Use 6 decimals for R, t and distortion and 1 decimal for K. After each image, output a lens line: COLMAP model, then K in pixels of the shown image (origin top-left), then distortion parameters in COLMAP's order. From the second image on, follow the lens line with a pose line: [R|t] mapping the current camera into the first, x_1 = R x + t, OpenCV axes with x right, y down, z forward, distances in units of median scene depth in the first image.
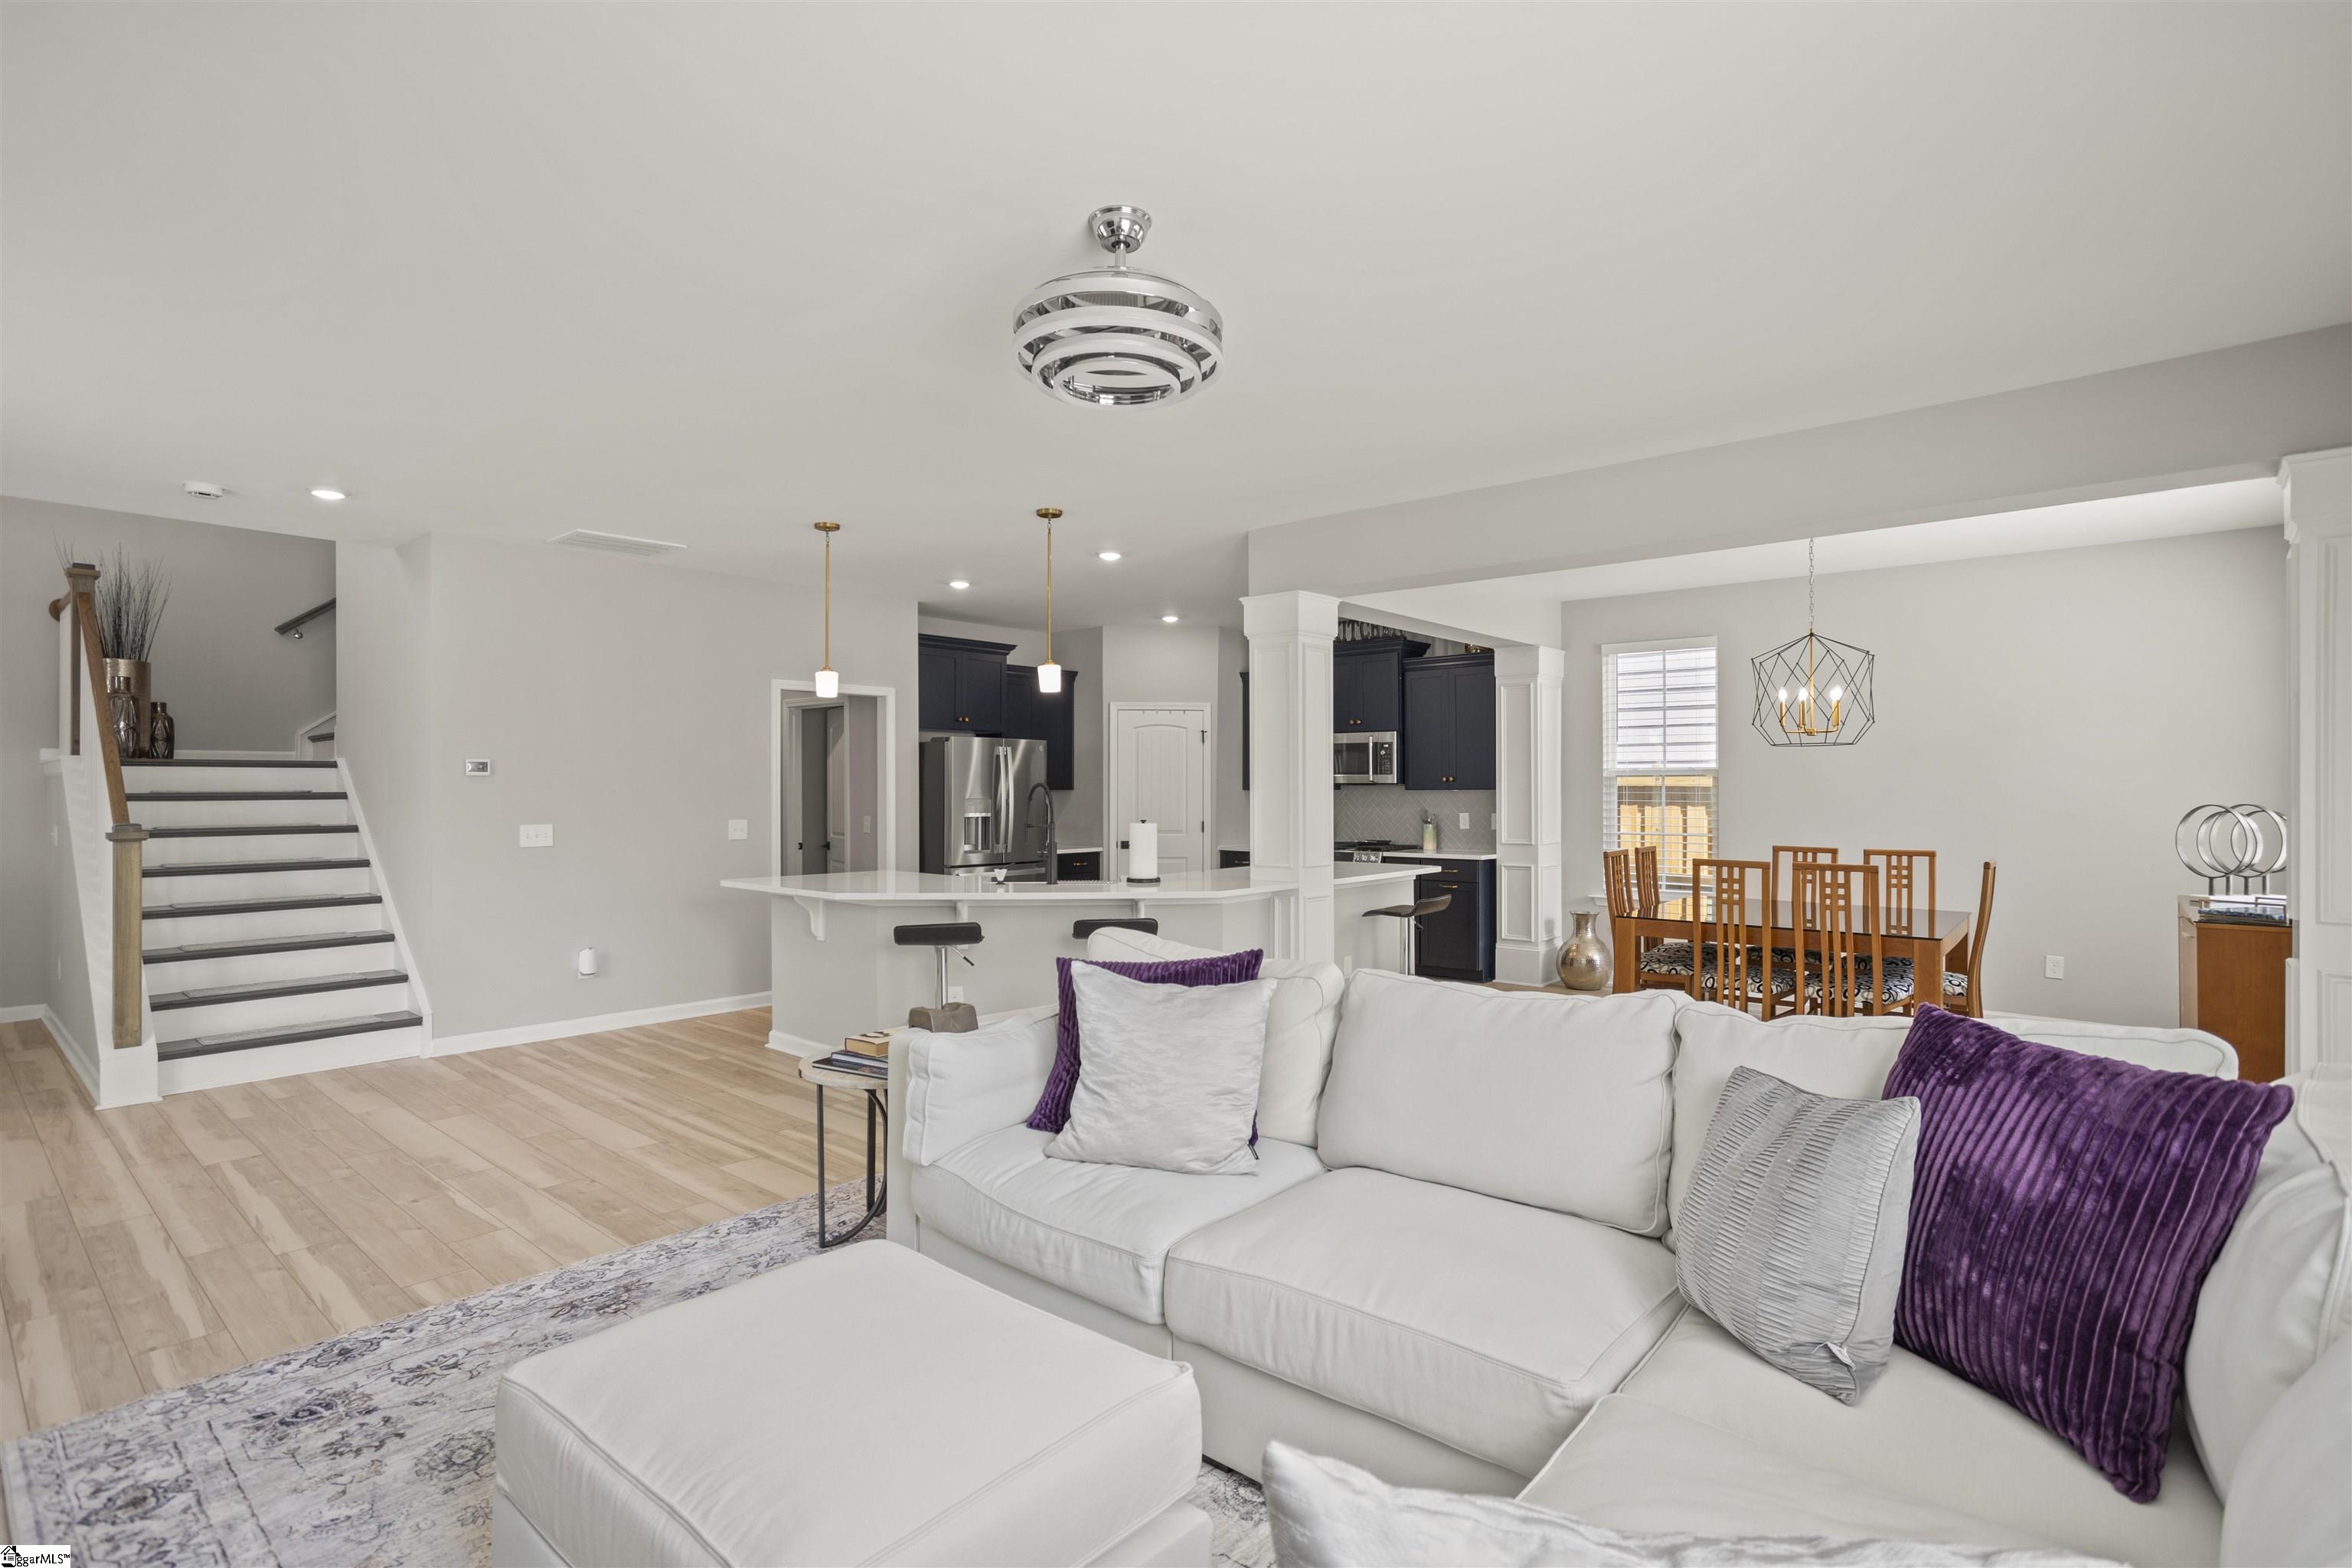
lens RADIAL K [[1139.3, 0, 1180.4], [0, 1139.3, 784.6], [0, 0, 1]] dist [-0.044237, 0.027486]
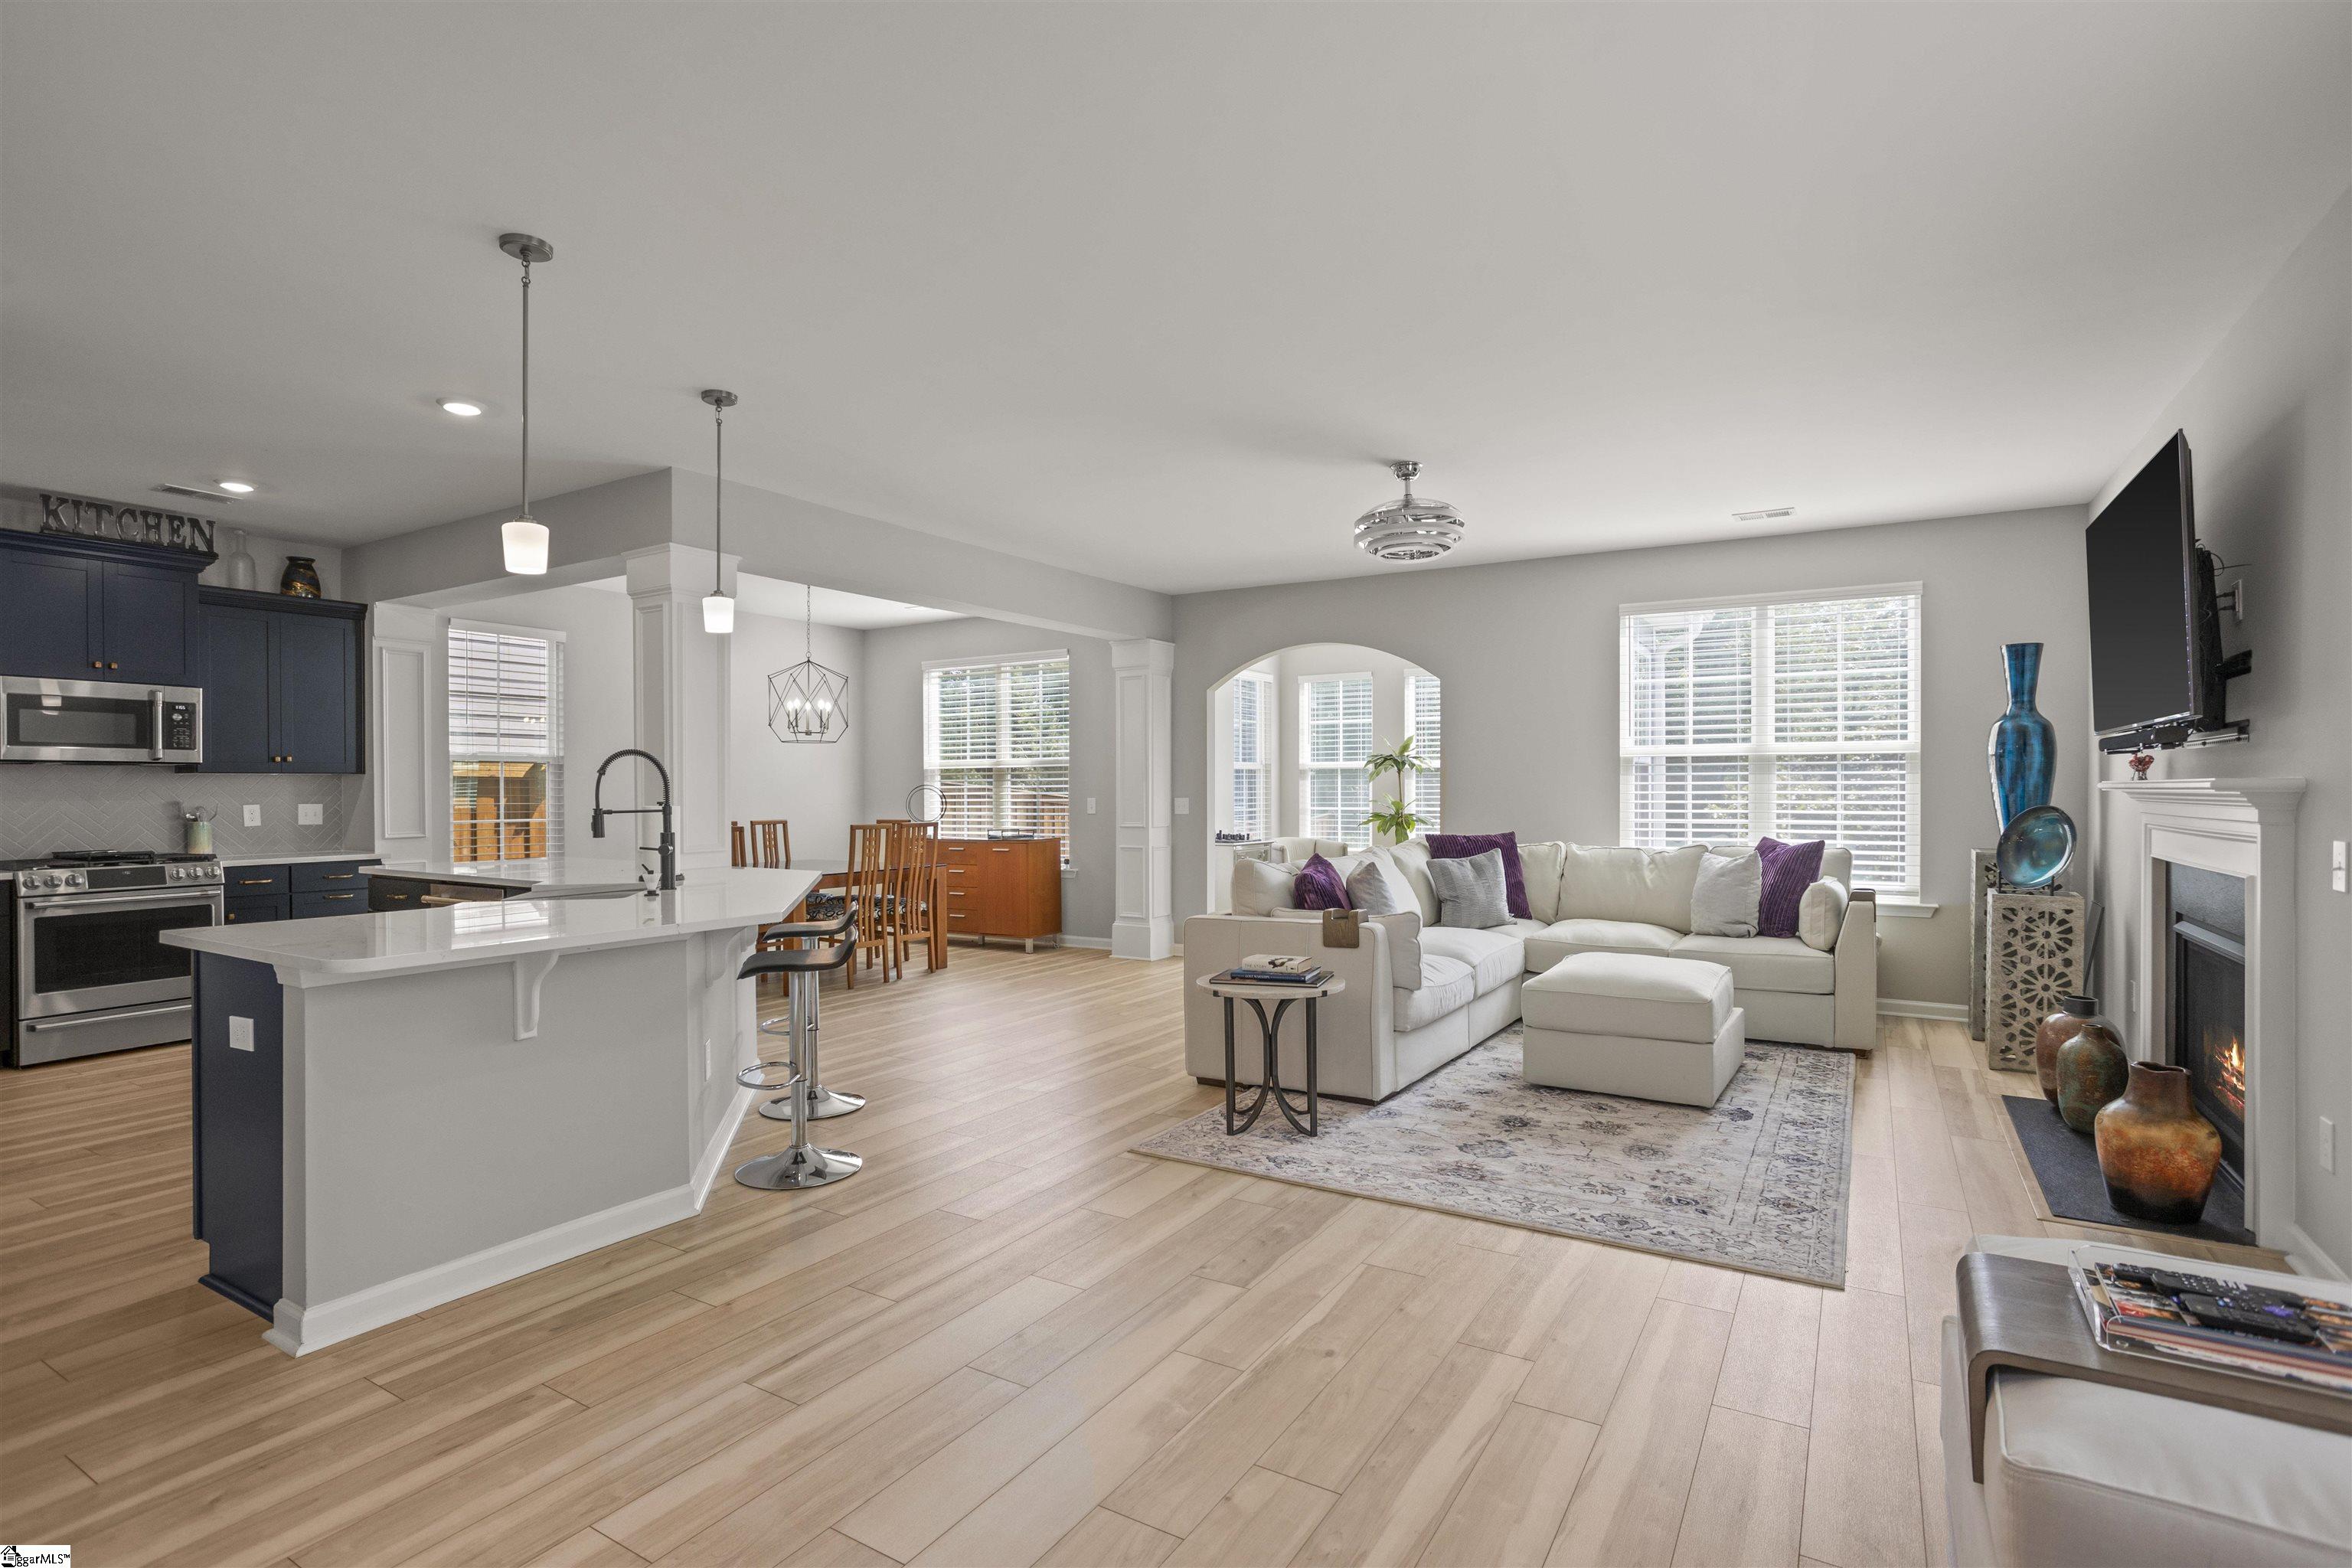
lens RADIAL K [[1139.3, 0, 1183.0], [0, 1139.3, 795.5], [0, 0, 1]] dist [-0.044237, 0.027486]
pose [[-0.168538, -0.004078, 0.985687, -0.820003], [-0.000696, 0.999992, 0.004018, 0.022031], [-0.985695, -0.000009, -0.168540, 0.738665]]
